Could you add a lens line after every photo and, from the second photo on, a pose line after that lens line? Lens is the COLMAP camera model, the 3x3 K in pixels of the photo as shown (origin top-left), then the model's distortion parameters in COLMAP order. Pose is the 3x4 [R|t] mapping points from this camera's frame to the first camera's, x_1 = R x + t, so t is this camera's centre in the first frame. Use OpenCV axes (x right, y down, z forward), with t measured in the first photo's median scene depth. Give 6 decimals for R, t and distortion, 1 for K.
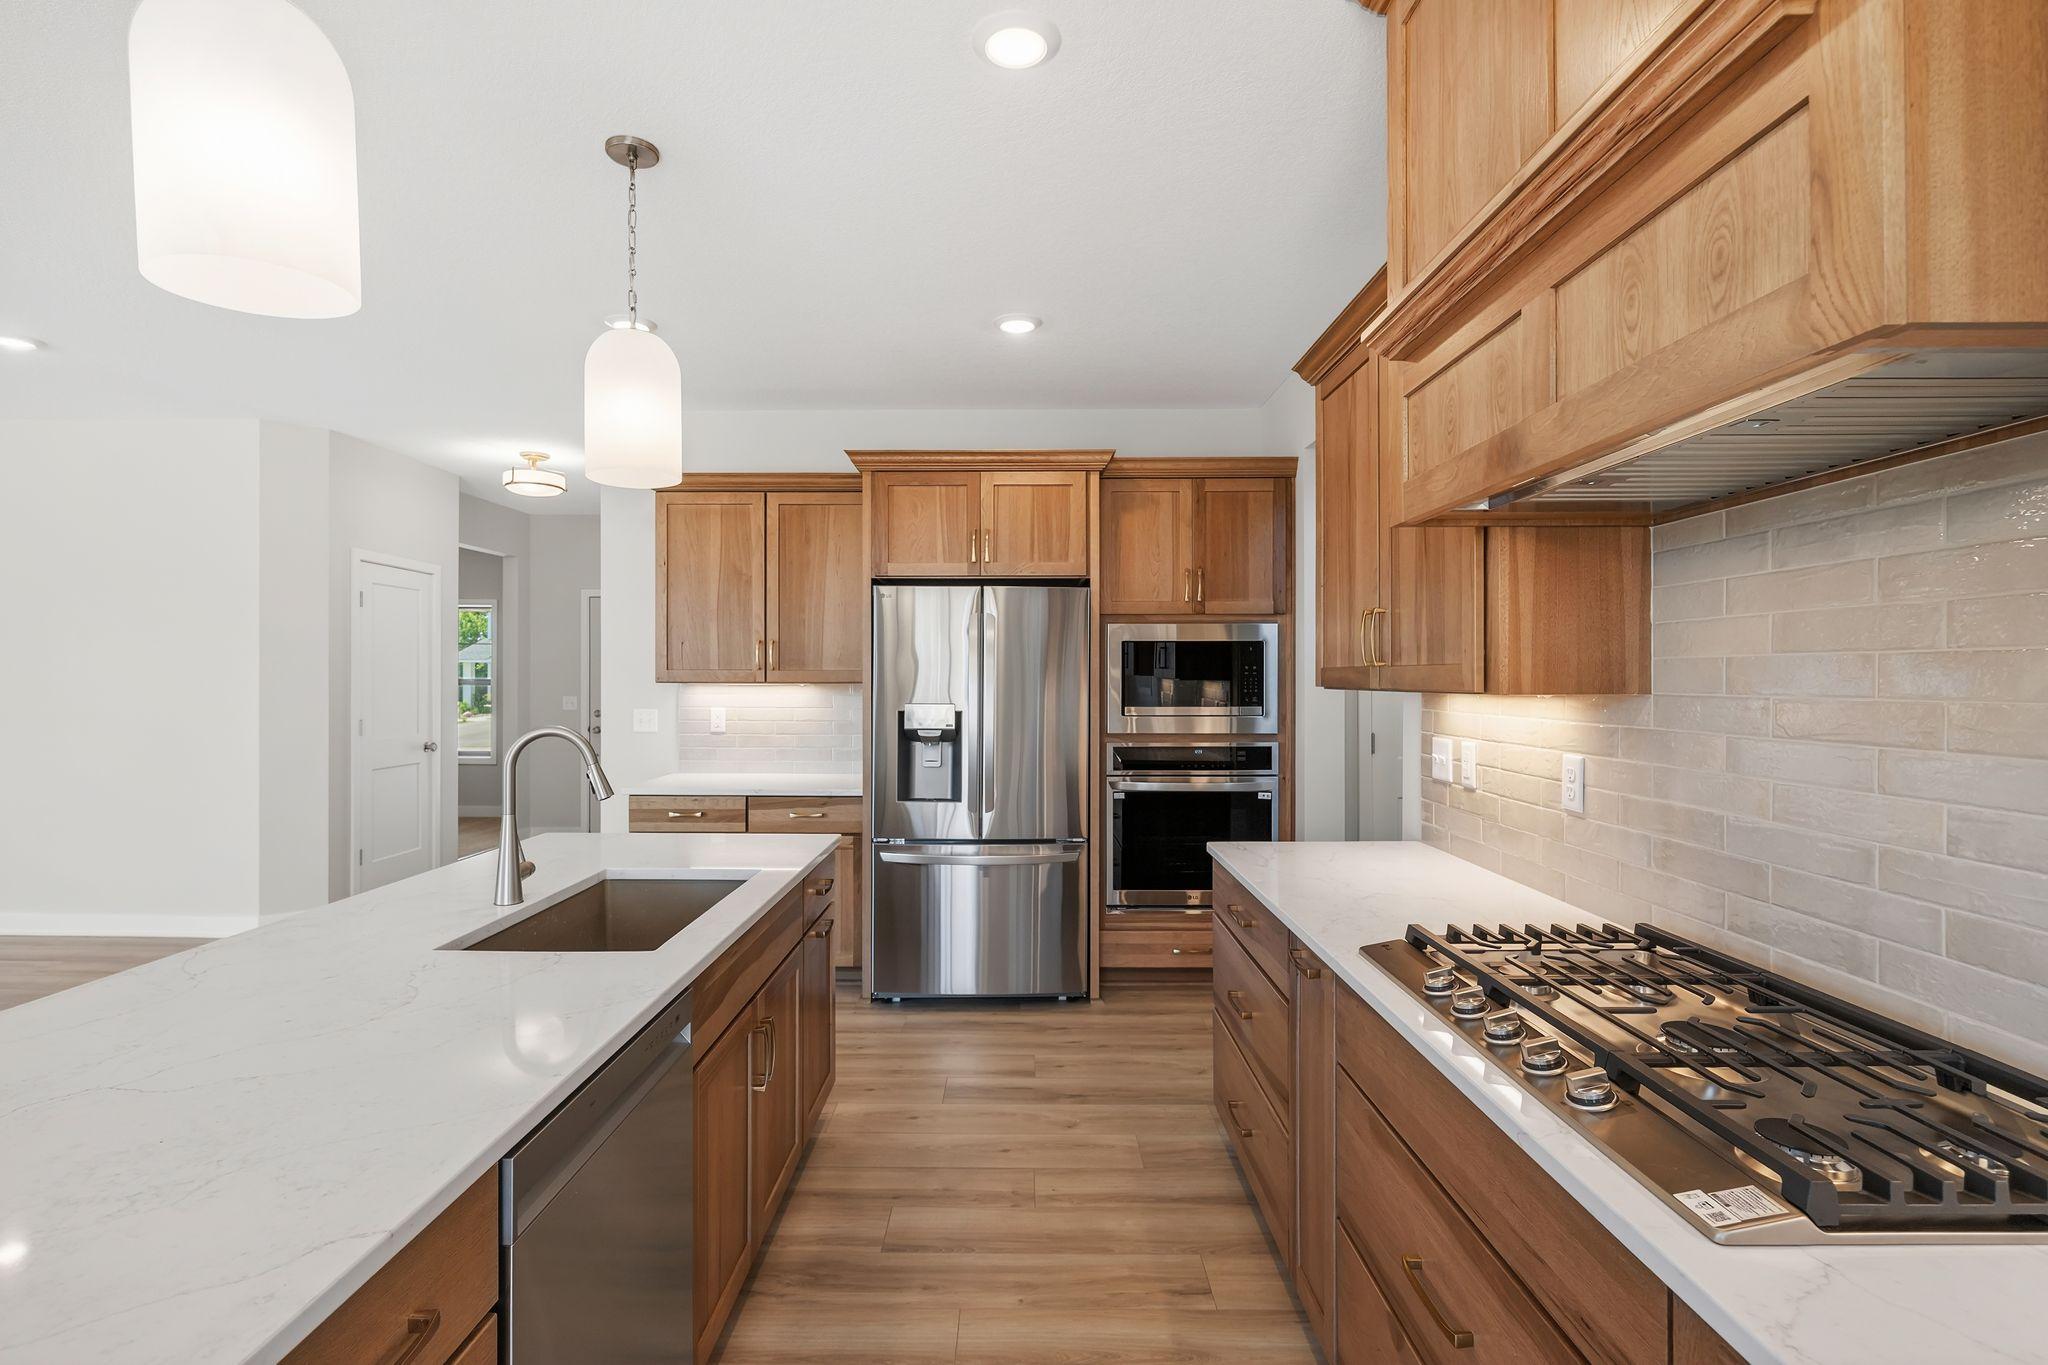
lens RADIAL K [[967.5, 0, 1009.2], [0, 967.5, 675.1], [0, 0, 1]] dist [-0.004437, -0.000307]
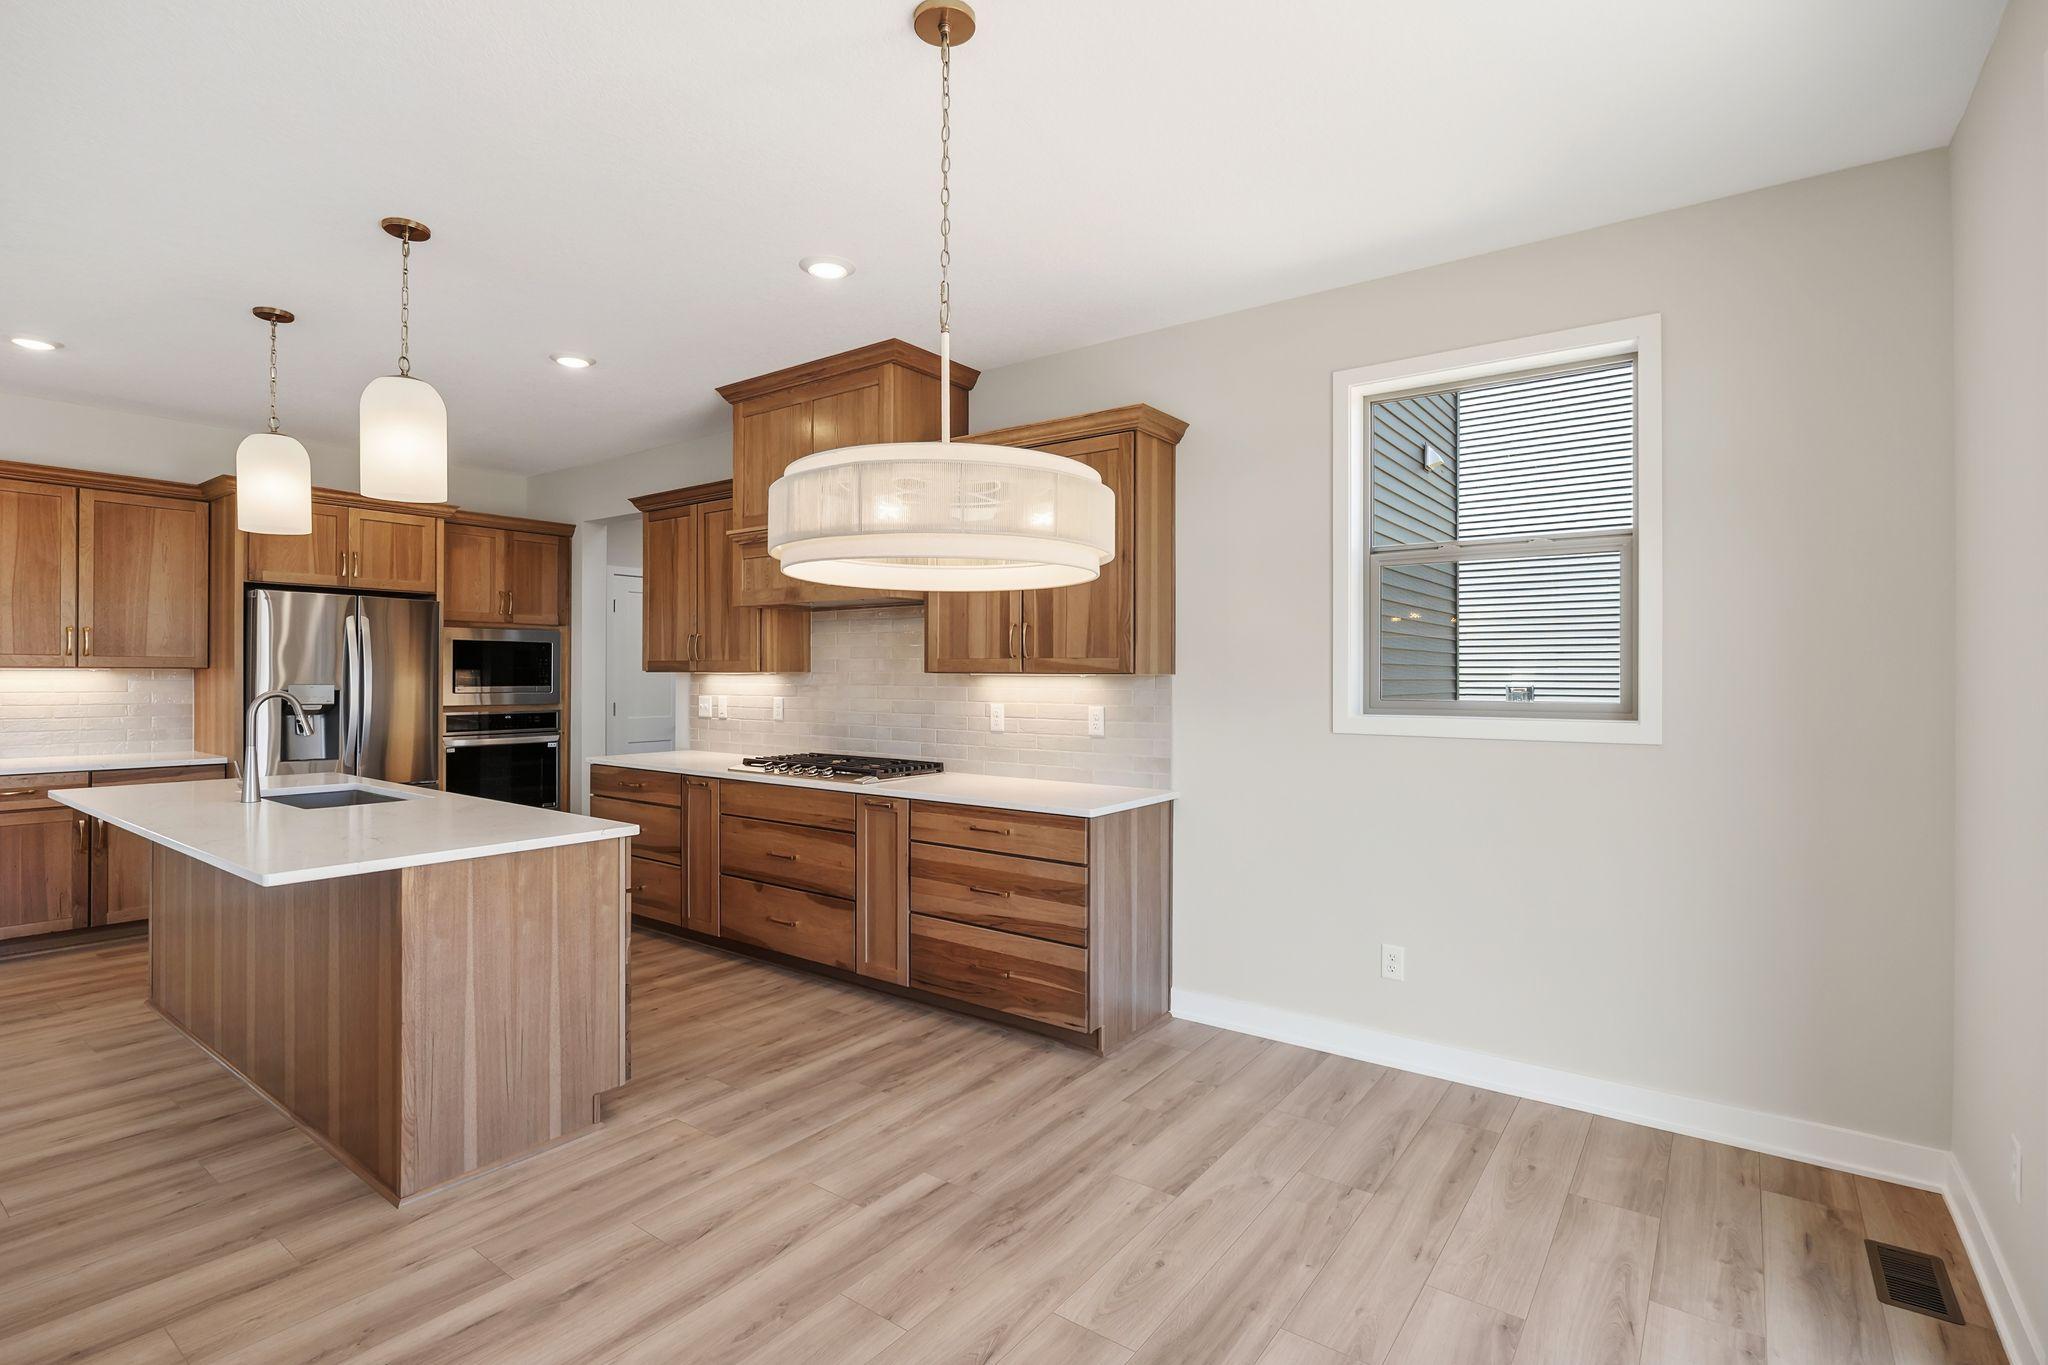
lens RADIAL K [[967.5, 0, 1013.1], [0, 967.5, 679.2], [0, 0, 1]] dist [-0.004437, -0.000307]
pose [[0.590628, -0.000629, 0.806944, -0.551607], [-0.006498, 0.999964, 0.005536, 0.009151], [-0.806918, -0.008513, 0.590602, -0.496180]]
